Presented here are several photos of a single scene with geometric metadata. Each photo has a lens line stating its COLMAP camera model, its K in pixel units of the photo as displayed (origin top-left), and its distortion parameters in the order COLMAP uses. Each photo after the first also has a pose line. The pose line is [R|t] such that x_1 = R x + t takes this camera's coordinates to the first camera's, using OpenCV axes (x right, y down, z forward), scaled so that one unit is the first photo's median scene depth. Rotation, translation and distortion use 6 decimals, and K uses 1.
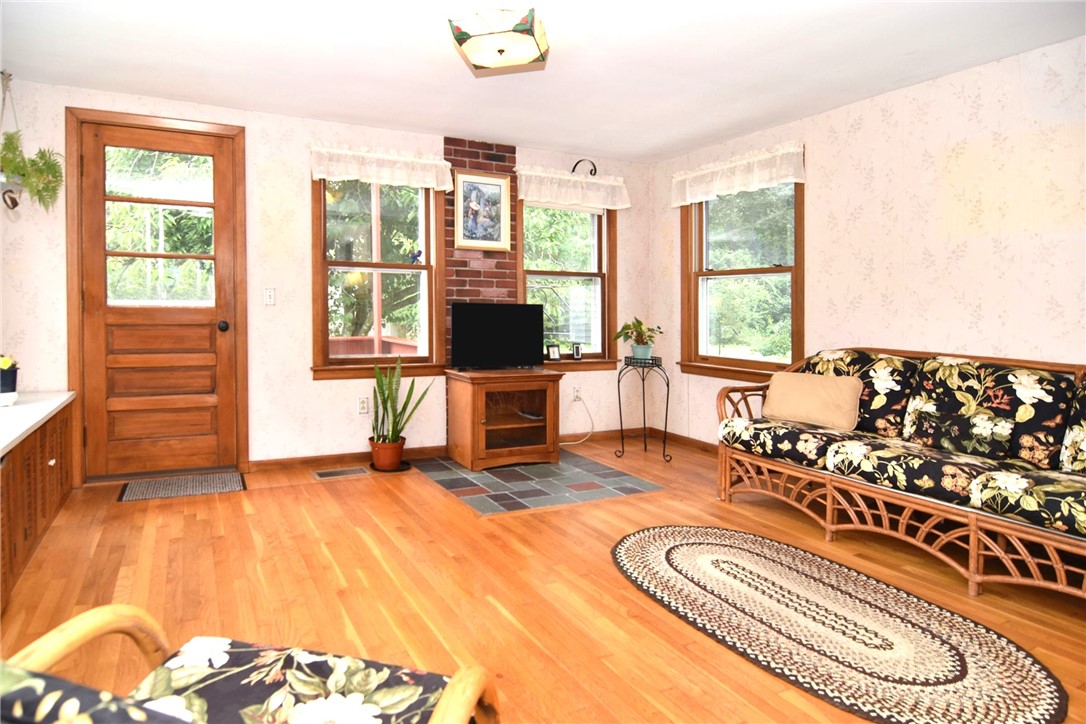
lens RADIAL K [[582.2, 0, 437.1], [0, 582.2, 318.3], [0, 0, 1]] dist [-0.009376, -0.009608]
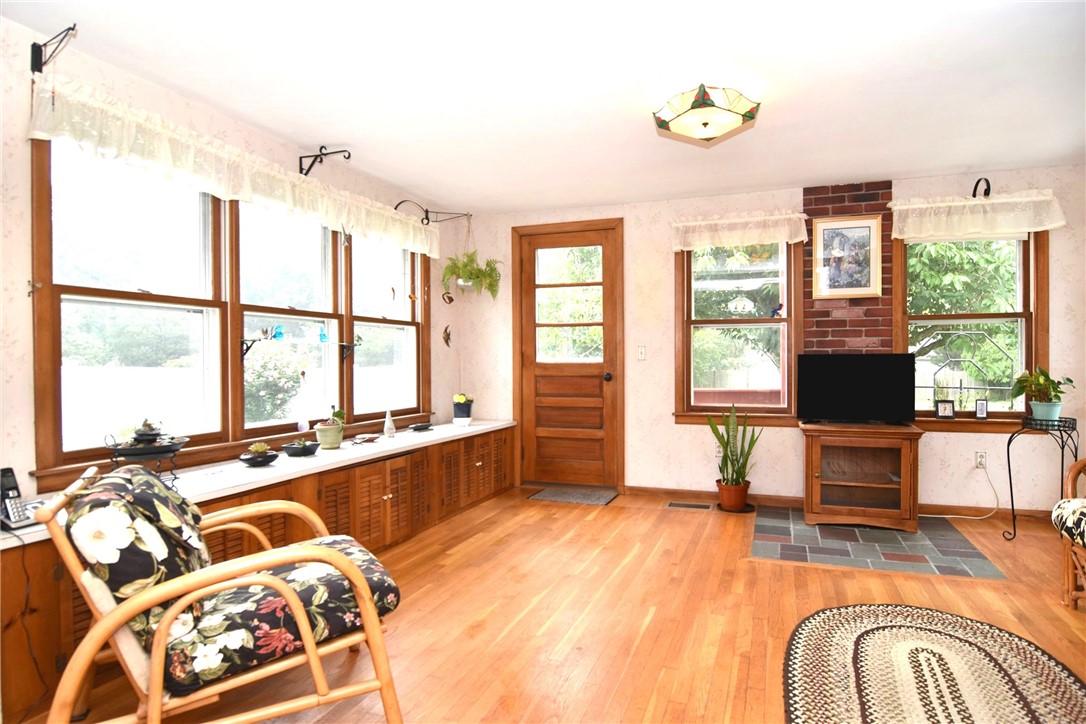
lens RADIAL K [[582.2, 0, 616.4], [0, 582.2, 372.3], [0, 0, 1]] dist [-0.009376, -0.009608]
pose [[0.763057, -0.004671, -0.646314, 0.442595], [0.001935, 0.999986, -0.004943, 0.008938], [0.646328, 0.002521, 0.763056, 0.035600]]
